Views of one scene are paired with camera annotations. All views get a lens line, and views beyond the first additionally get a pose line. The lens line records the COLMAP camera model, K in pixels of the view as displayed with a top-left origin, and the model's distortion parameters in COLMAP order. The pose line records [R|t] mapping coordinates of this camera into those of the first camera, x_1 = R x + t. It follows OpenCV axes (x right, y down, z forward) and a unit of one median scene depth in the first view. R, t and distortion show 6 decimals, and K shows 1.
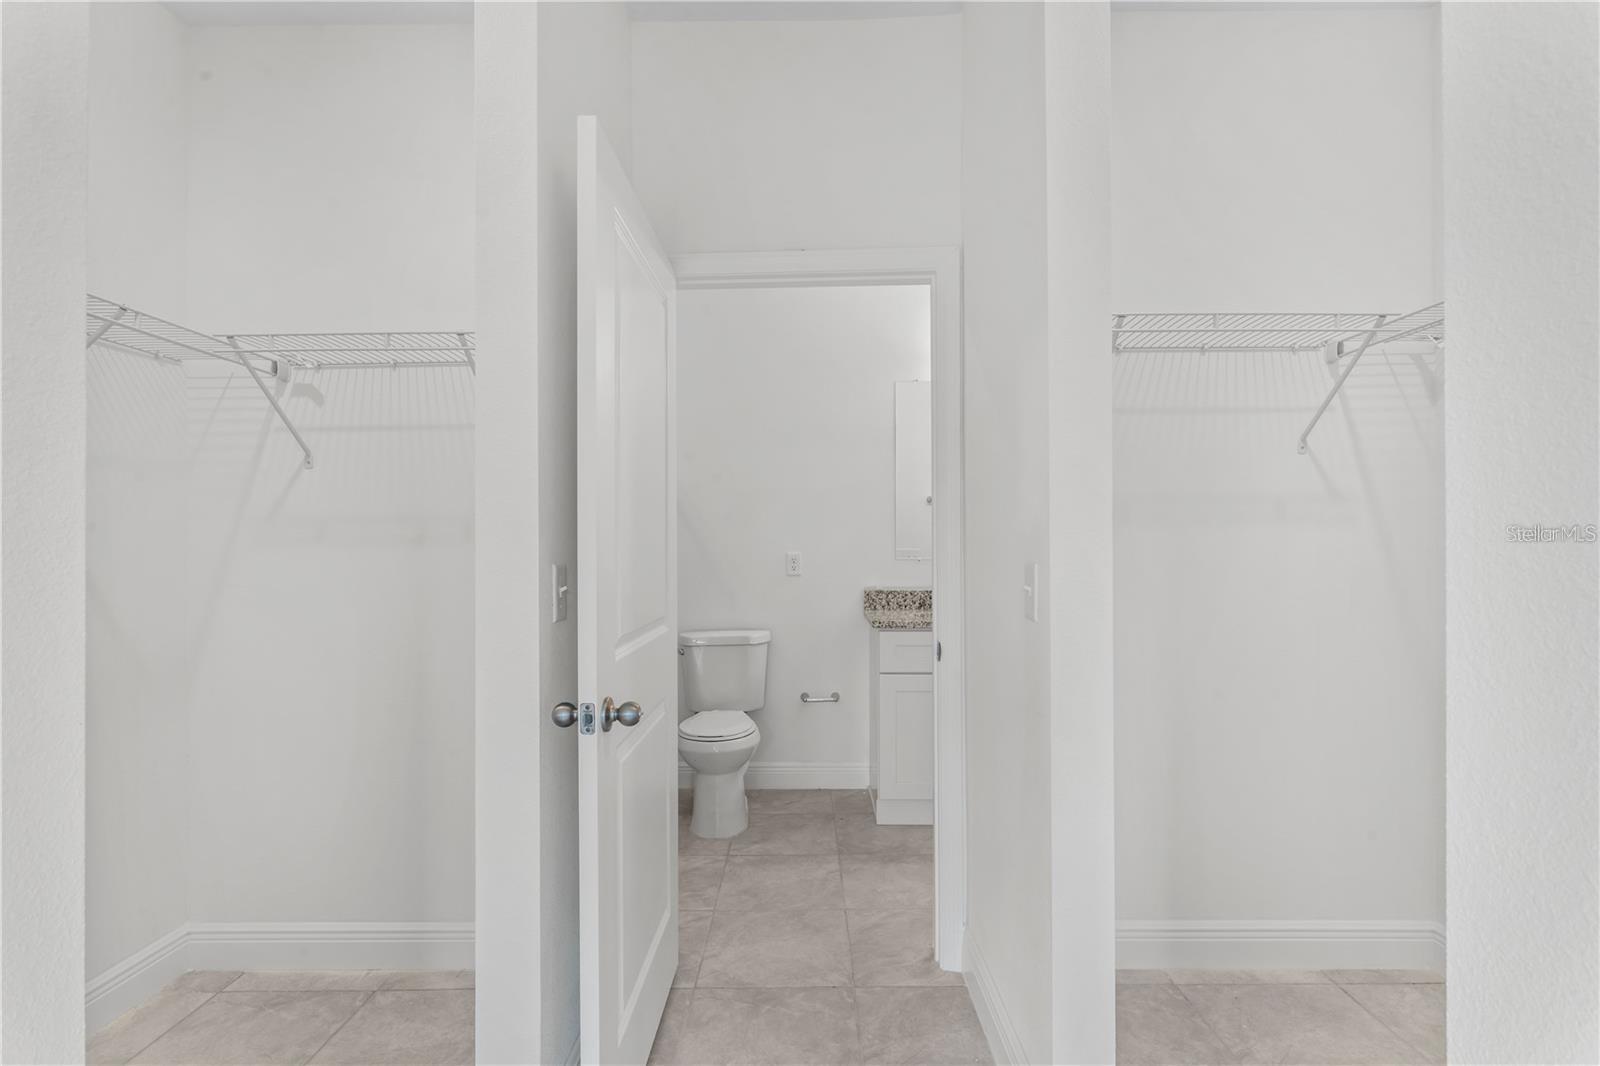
lens RADIAL K [[769.4, 0, 800.0], [0, 769.4, 533.0], [0, 0, 1]] dist [0.000081, -0.000020]
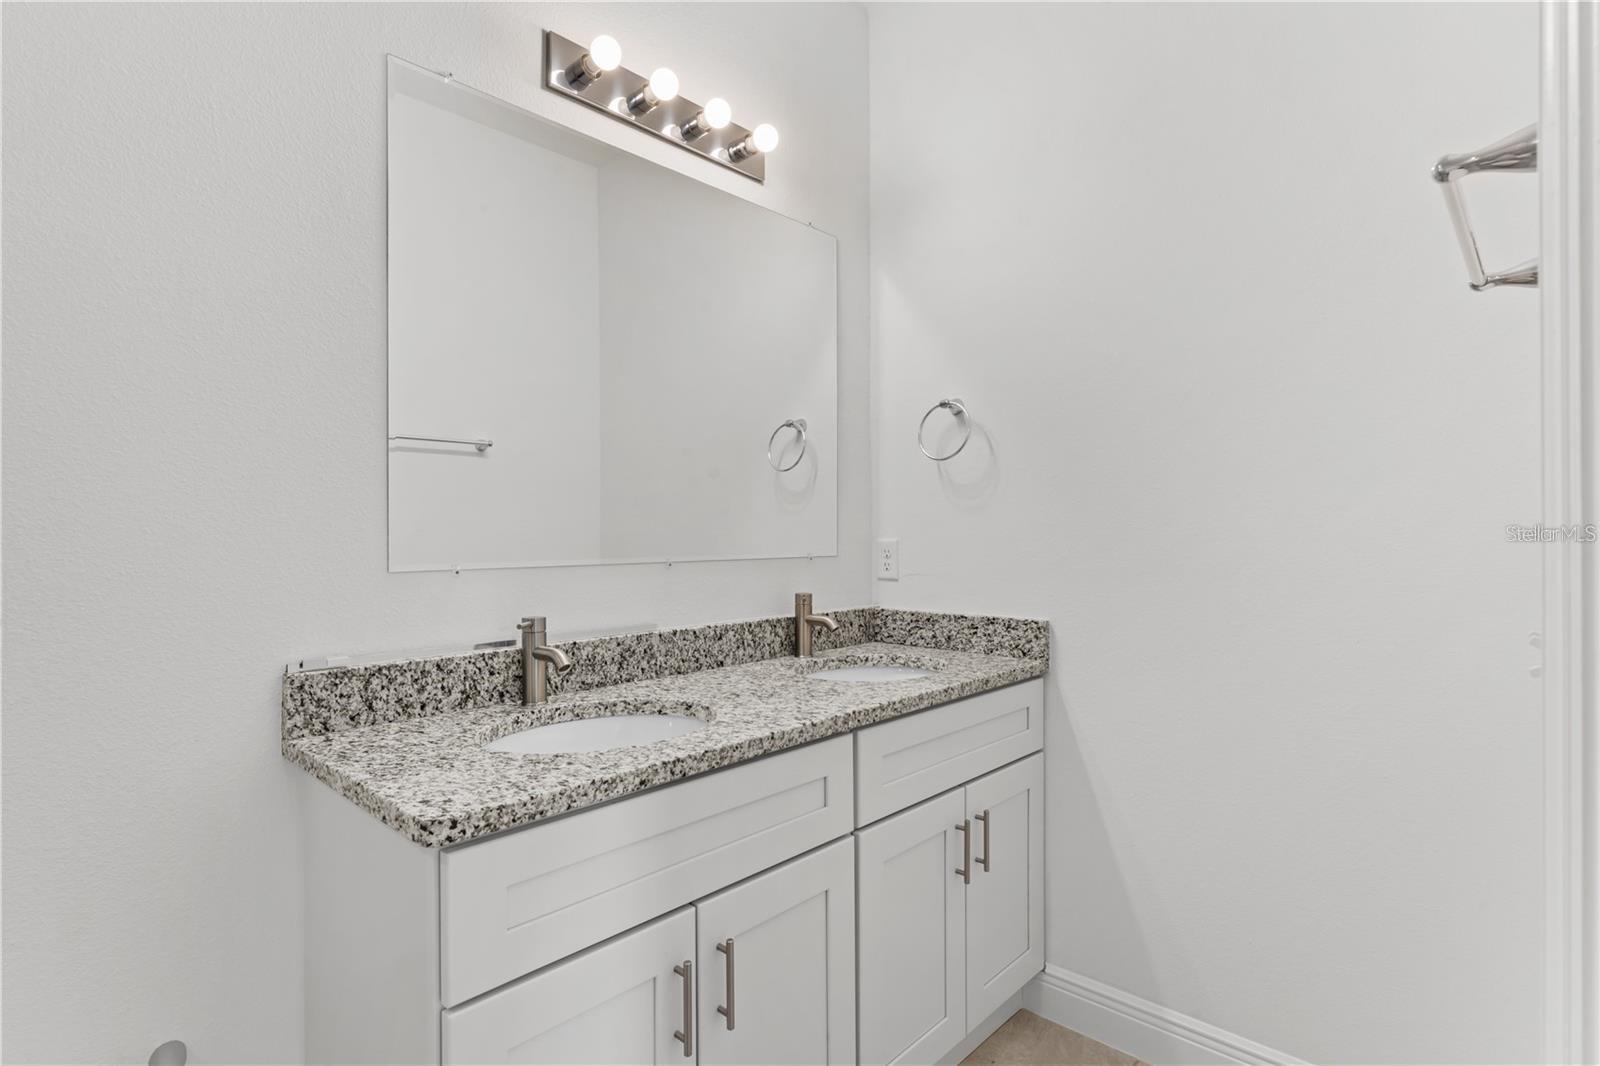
lens RADIAL K [[794.3, 0, 800.0], [0, 794.3, 533.0], [0, 0, 1]] dist [0.000379, 0.000172]
pose [[0.669655, -0.002954, 0.742666, -0.017262], [-0.004438, 0.999958, 0.007980, 0.012387], [-0.742659, -0.008640, 0.669614, 0.628203]]
